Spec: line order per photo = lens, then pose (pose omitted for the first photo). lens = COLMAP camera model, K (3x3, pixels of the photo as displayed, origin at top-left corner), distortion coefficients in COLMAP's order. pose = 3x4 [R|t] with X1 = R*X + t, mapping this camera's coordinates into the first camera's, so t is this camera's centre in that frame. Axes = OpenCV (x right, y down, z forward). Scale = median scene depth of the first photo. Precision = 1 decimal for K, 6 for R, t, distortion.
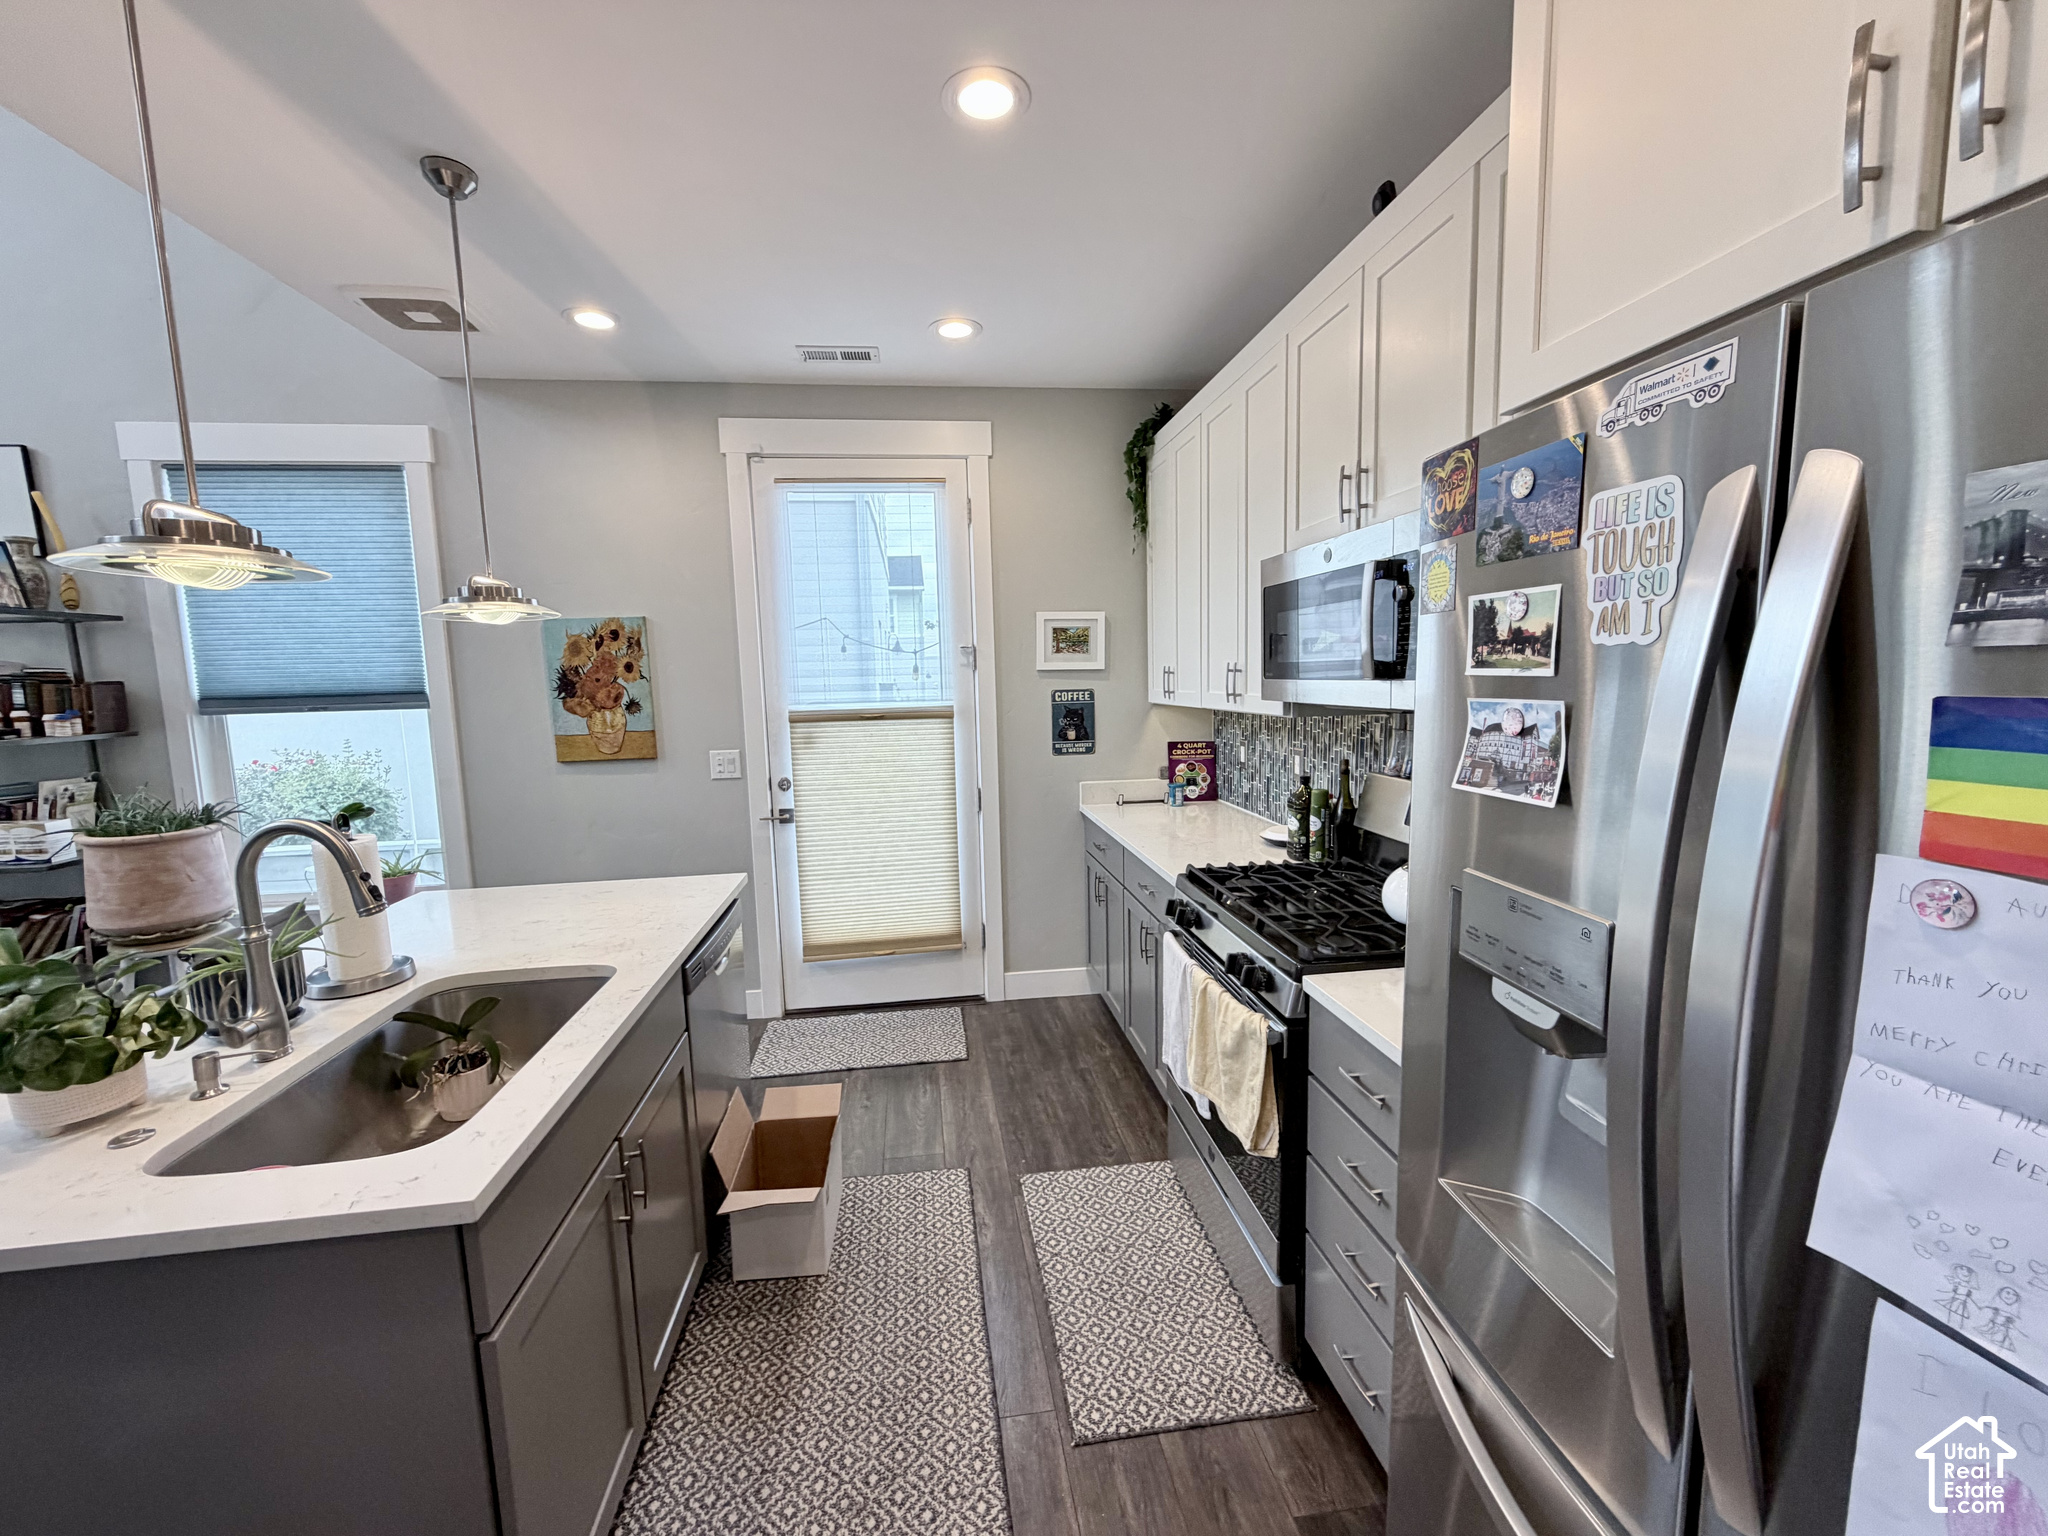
lens RADIAL K [[806.8, 0, 1015.3], [0, 806.8, 770.6], [0, 0, 1]] dist [0.001120, 0.000078]
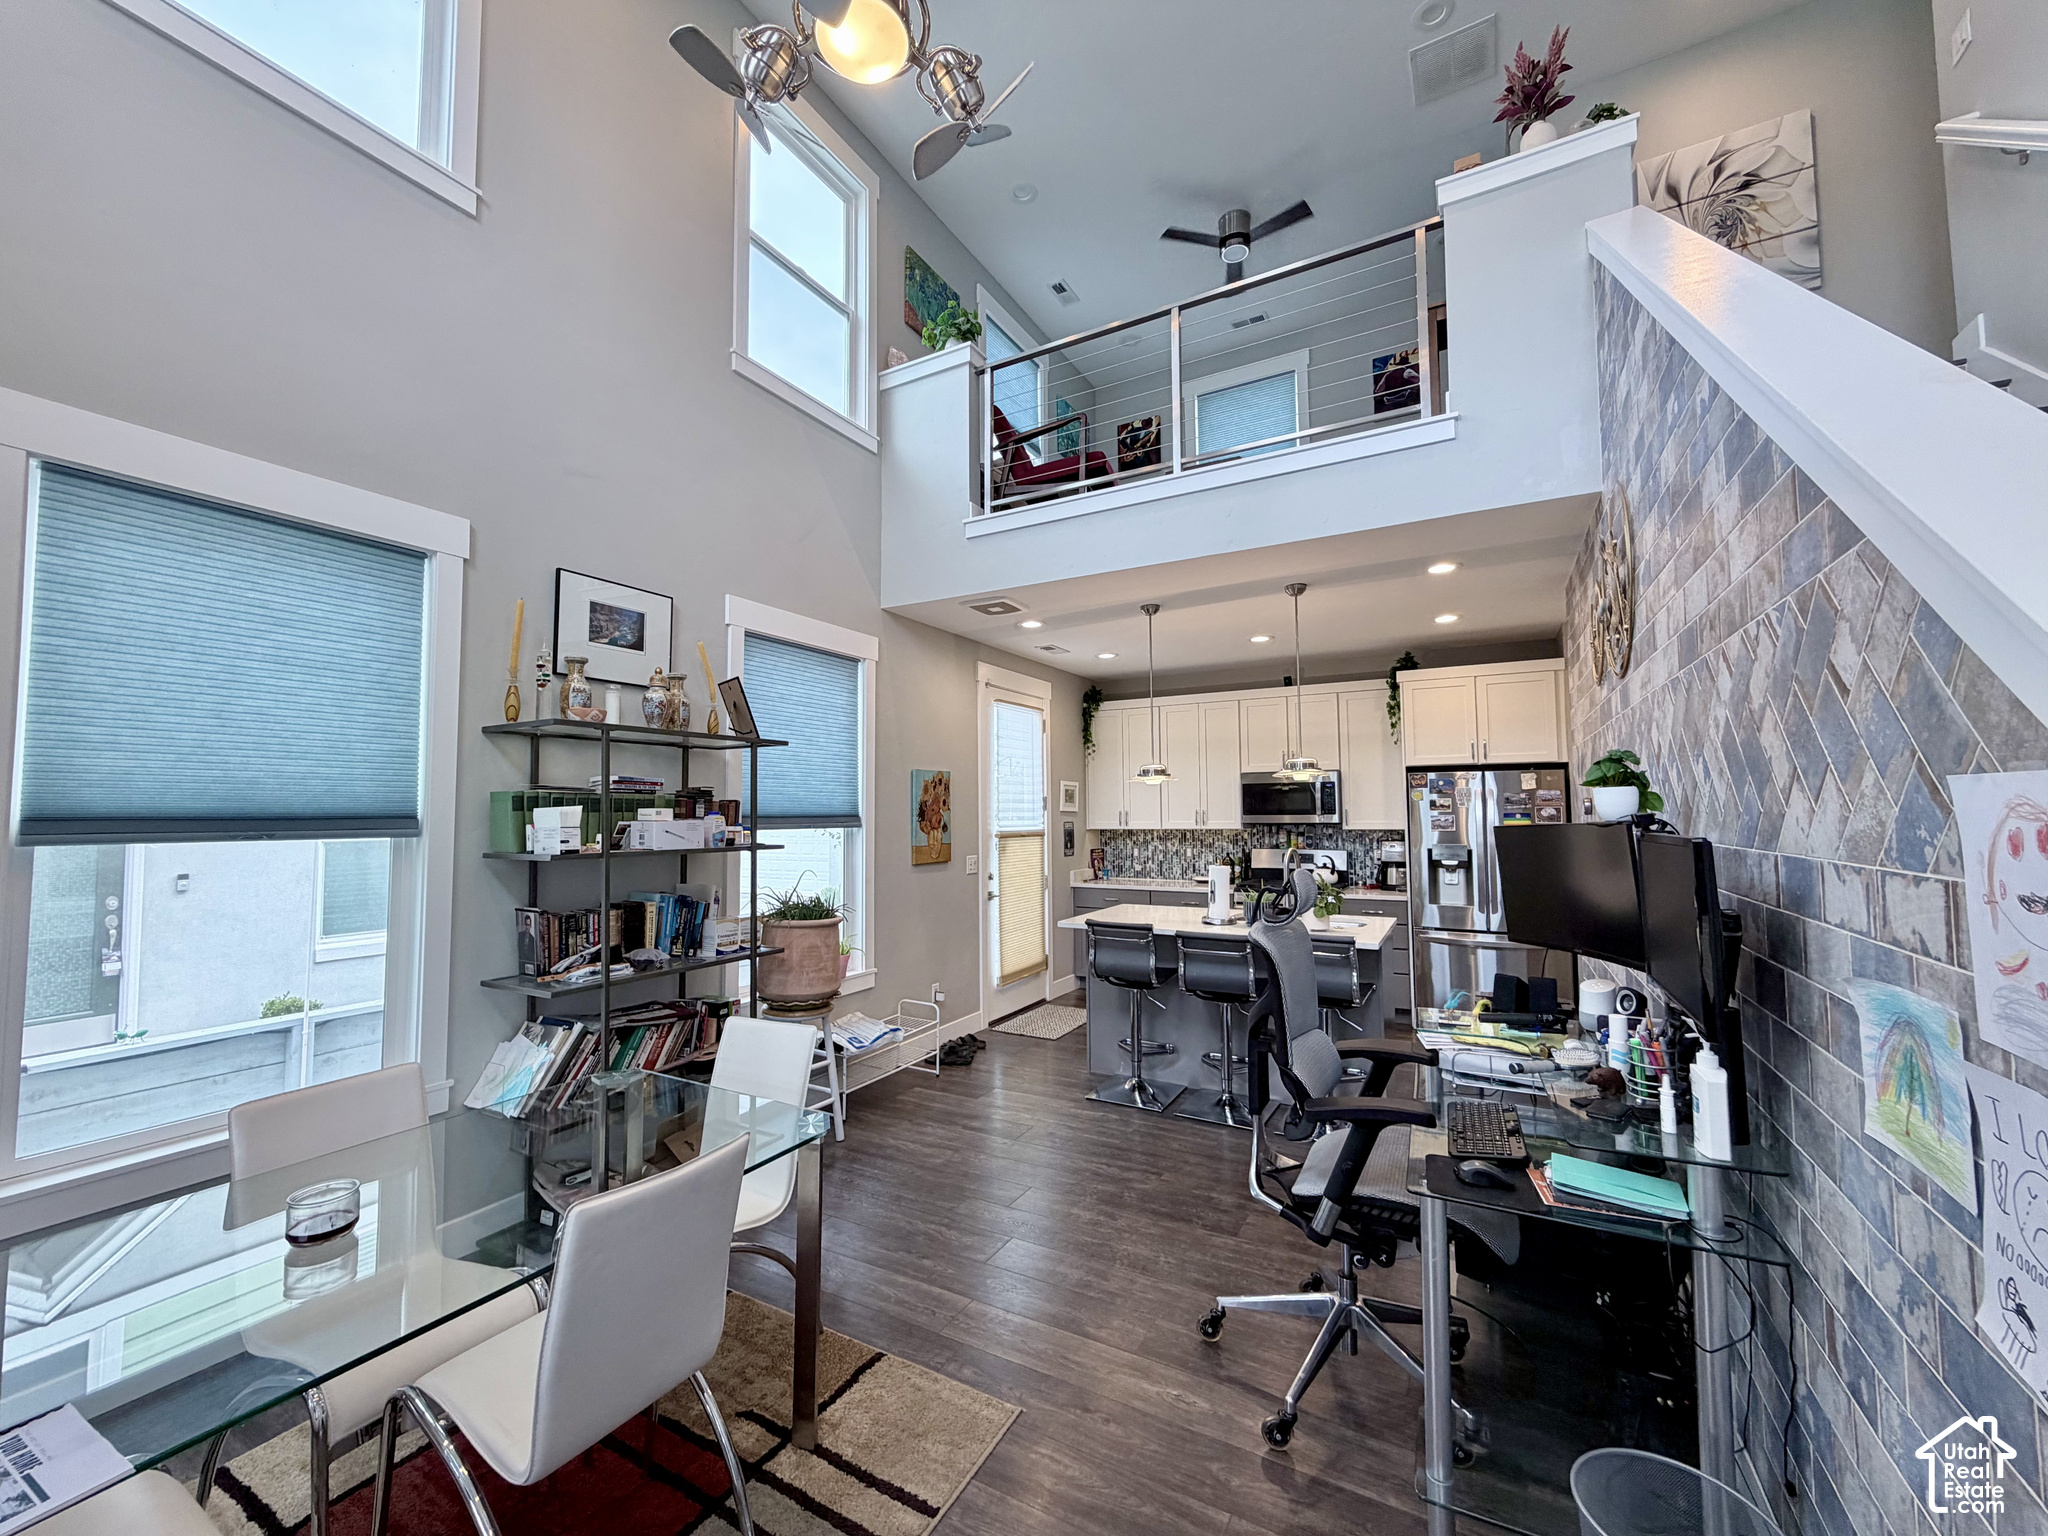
lens RADIAL K [[806.8, 0, 1024.1], [0, 806.8, 770.6], [0, 0, 1]] dist [0.001120, 0.000078]
pose [[0.592427, 0.068426, 0.802713, -1.640973], [0.081662, 0.986154, -0.144333, 0.049185], [-0.801475, 0.151058, 0.578636, -0.038613]]
